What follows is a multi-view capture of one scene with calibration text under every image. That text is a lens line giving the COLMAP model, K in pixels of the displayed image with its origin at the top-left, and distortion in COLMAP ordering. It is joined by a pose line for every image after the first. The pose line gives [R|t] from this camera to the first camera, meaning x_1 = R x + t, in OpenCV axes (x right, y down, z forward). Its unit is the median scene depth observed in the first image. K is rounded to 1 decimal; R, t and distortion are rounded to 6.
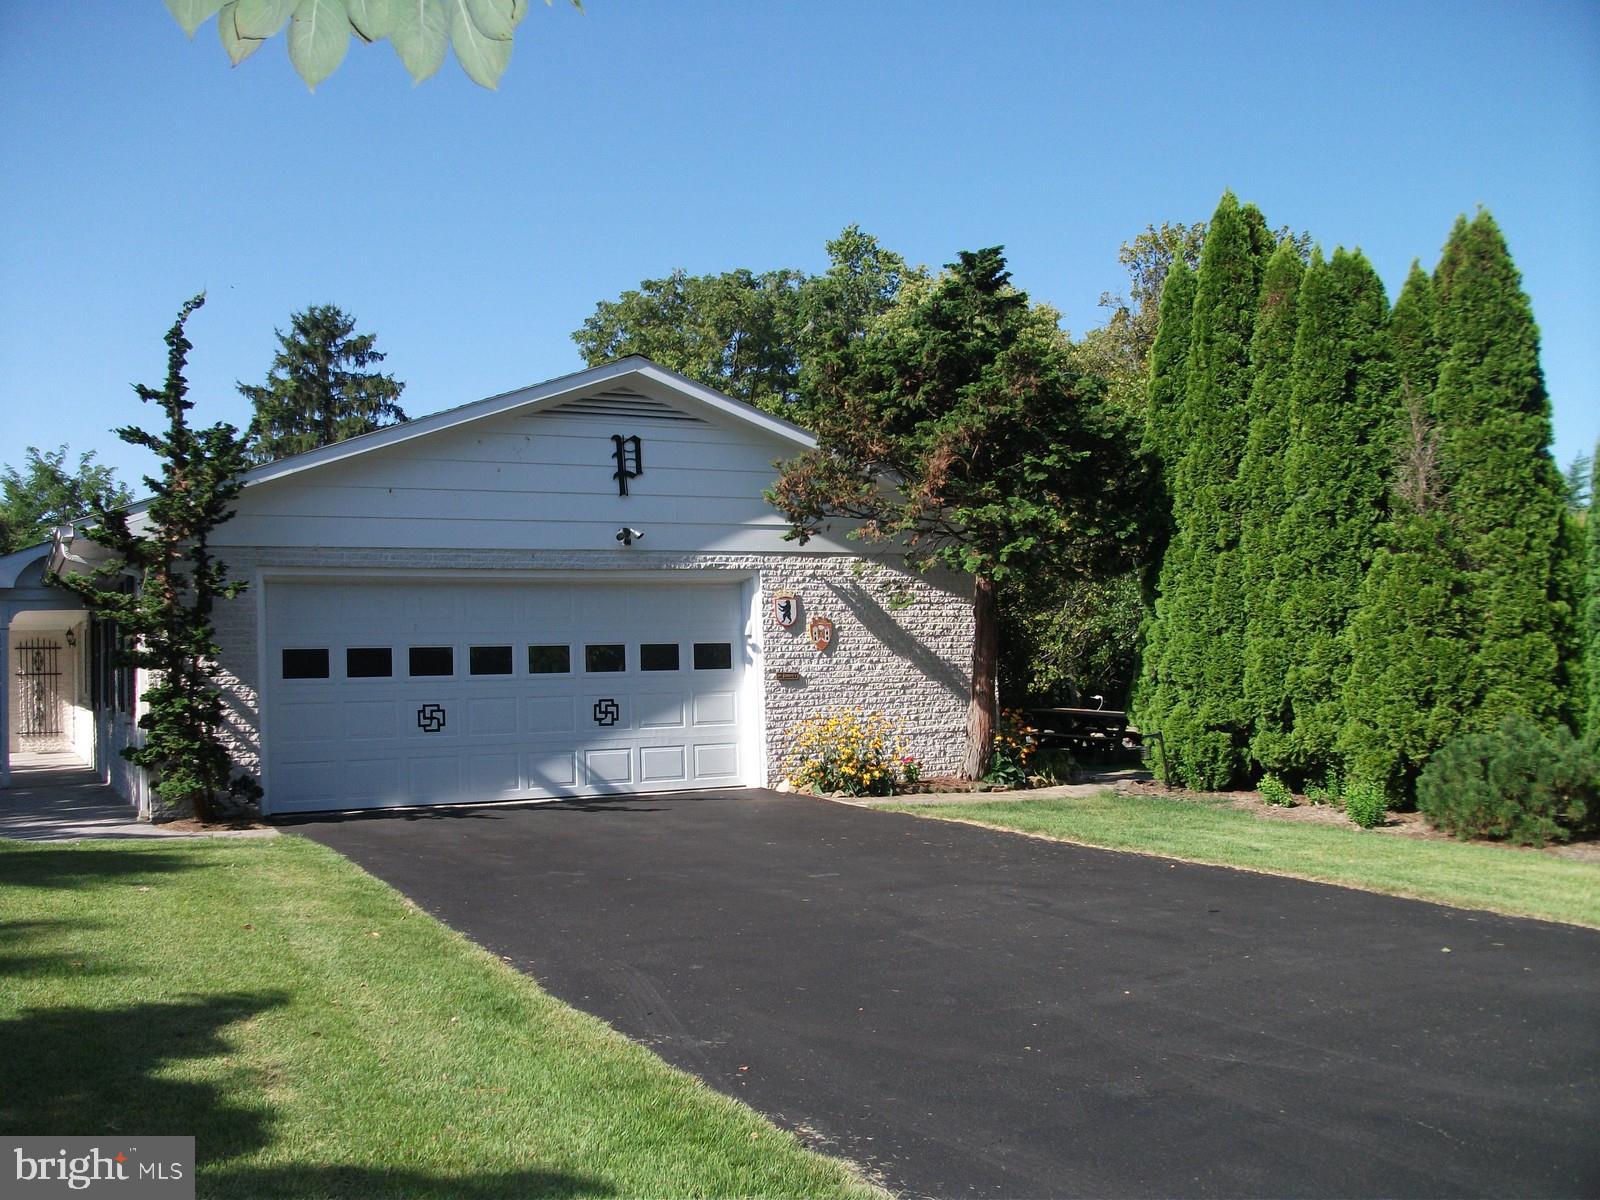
lens RADIAL K [[1672.5, 0, 798.4], [0, 1672.5, 598.6], [0, 0, 1]] dist [-0.073675, 0.000000]
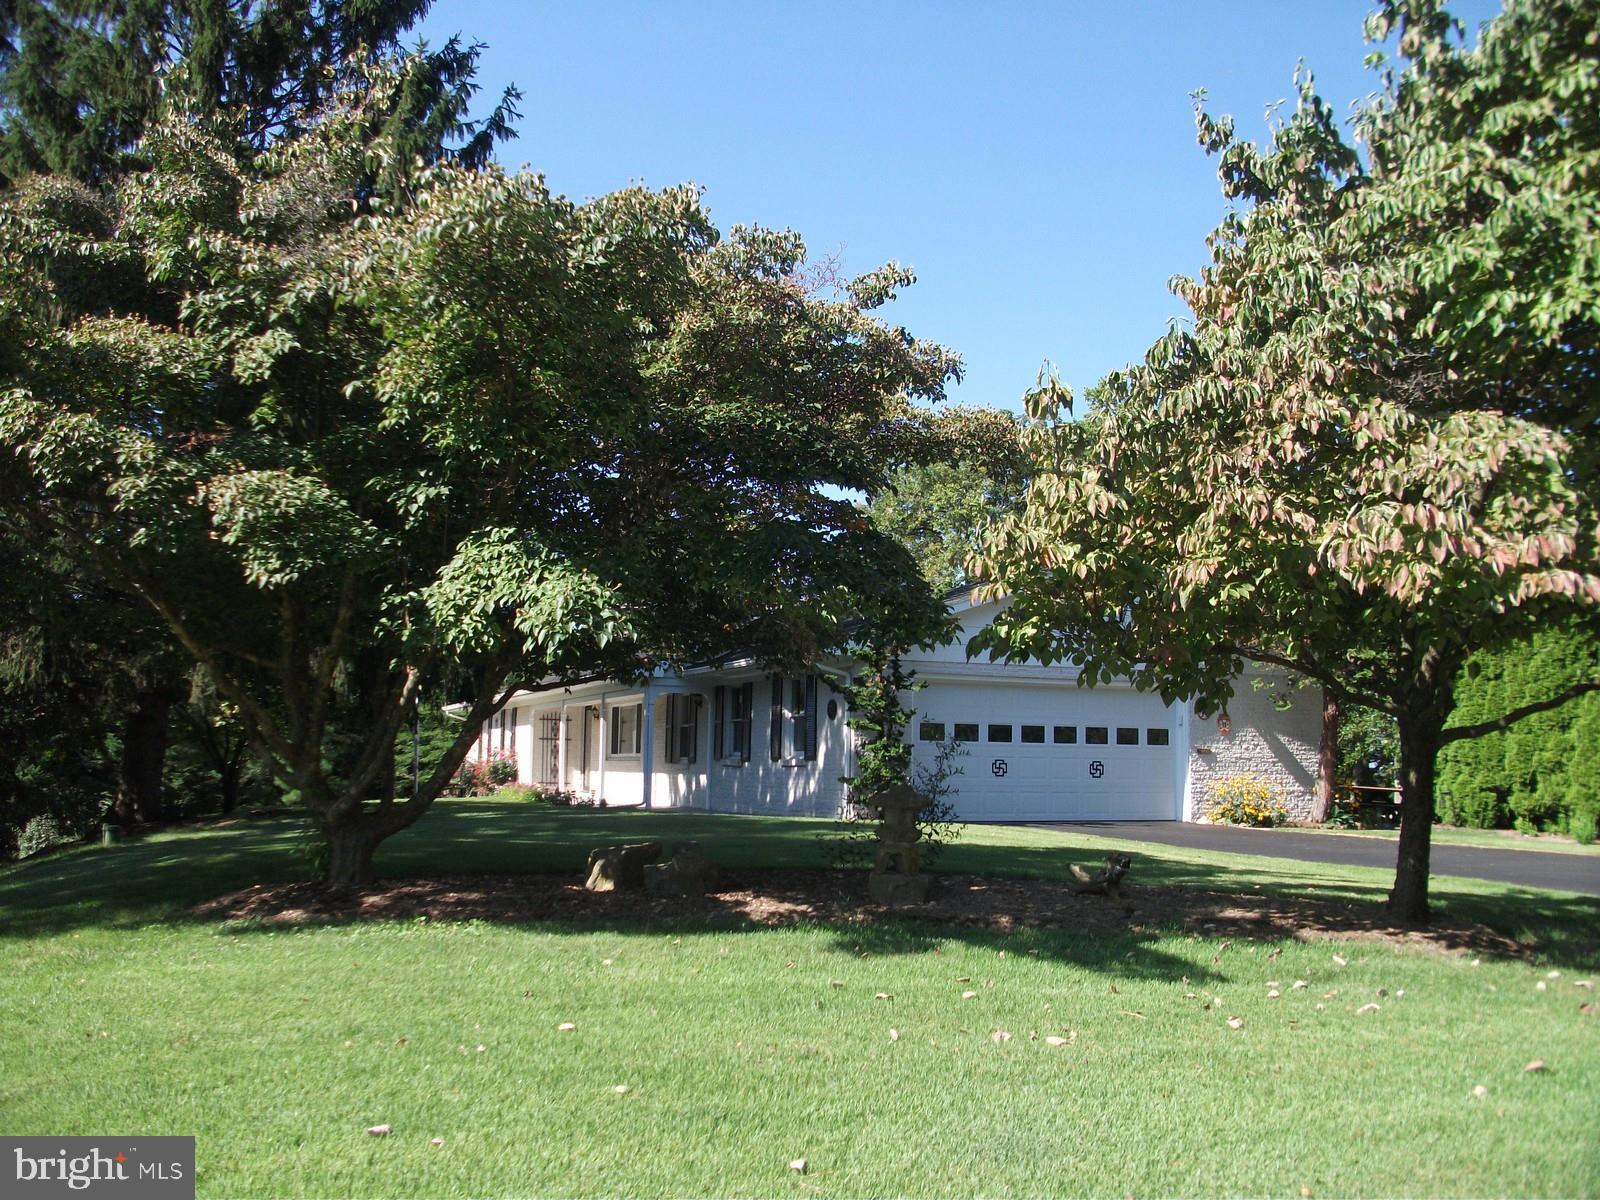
lens RADIAL K [[1672.5, 0, 801.6], [0, 1672.5, 600.8], [0, 0, 1]] dist [-0.073675, 0.000000]
pose [[0.994926, 0.027509, -0.096778, -0.264689], [-0.033396, 0.997655, -0.059741, 0.012612], [0.094907, 0.062670, 0.993512, -0.676149]]
